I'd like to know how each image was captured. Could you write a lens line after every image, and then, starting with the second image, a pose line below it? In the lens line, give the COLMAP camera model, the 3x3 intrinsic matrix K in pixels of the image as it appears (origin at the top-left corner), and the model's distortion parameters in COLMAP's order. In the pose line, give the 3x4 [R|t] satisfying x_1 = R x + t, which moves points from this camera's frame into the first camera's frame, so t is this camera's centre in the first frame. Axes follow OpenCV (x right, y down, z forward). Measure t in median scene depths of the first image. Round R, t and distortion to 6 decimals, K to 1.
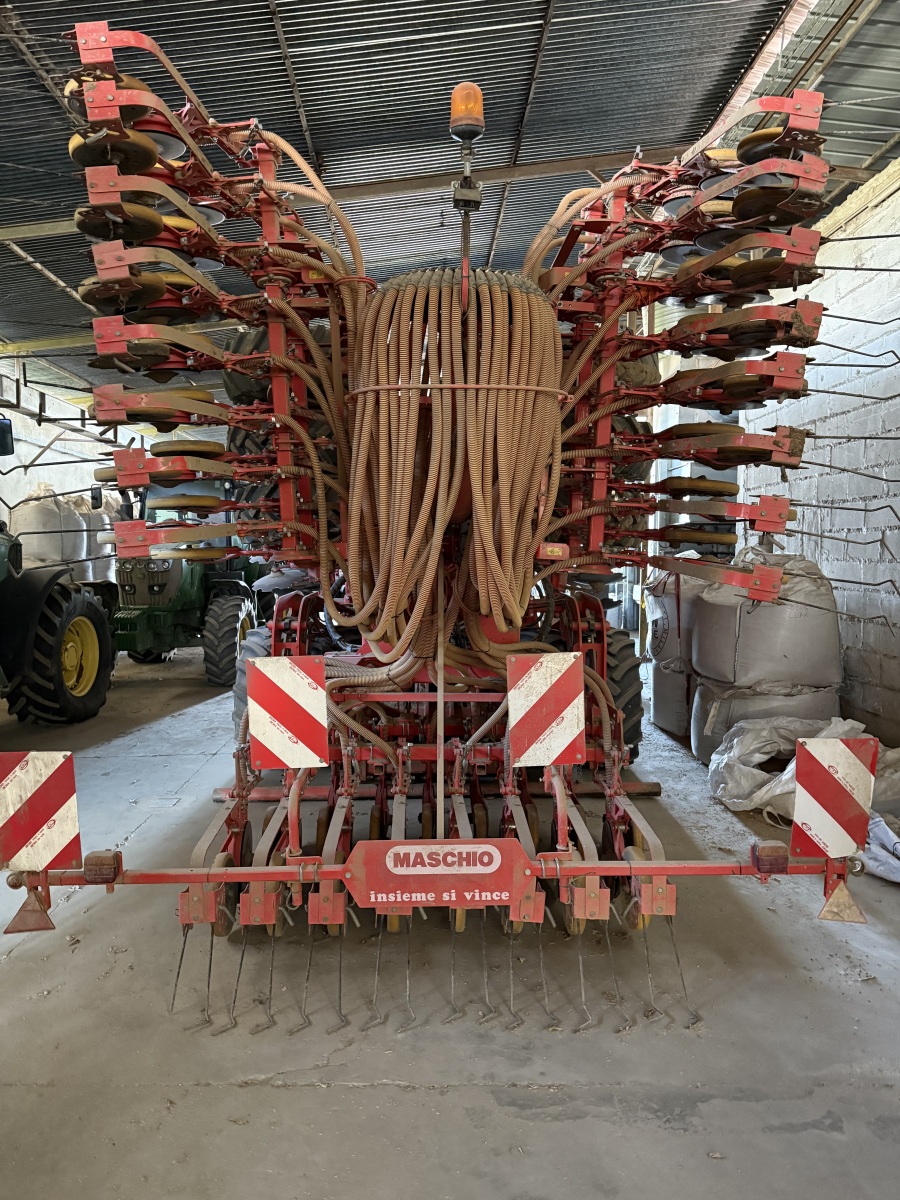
lens RADIAL K [[826.7, 0, 450.0], [0, 826.7, 600.0], [0, 0, 1]] dist [0.048926, -0.067213]
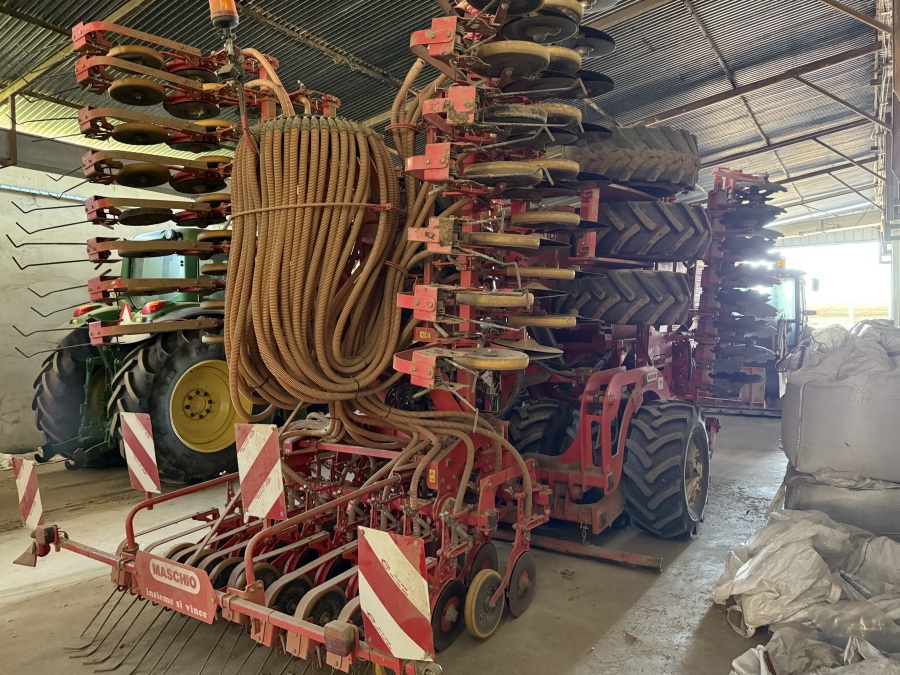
lens RADIAL K [[620.0, 0, 448.9], [0, 620.0, 358.4], [0, 0, 1]] dist [0.048926, -0.067213]
pose [[0.820210, 0.012048, -0.571936, 0.856251], [-0.014959, 0.999888, -0.000389, -0.034912], [0.571867, 0.008875, 0.820298, 0.408671]]
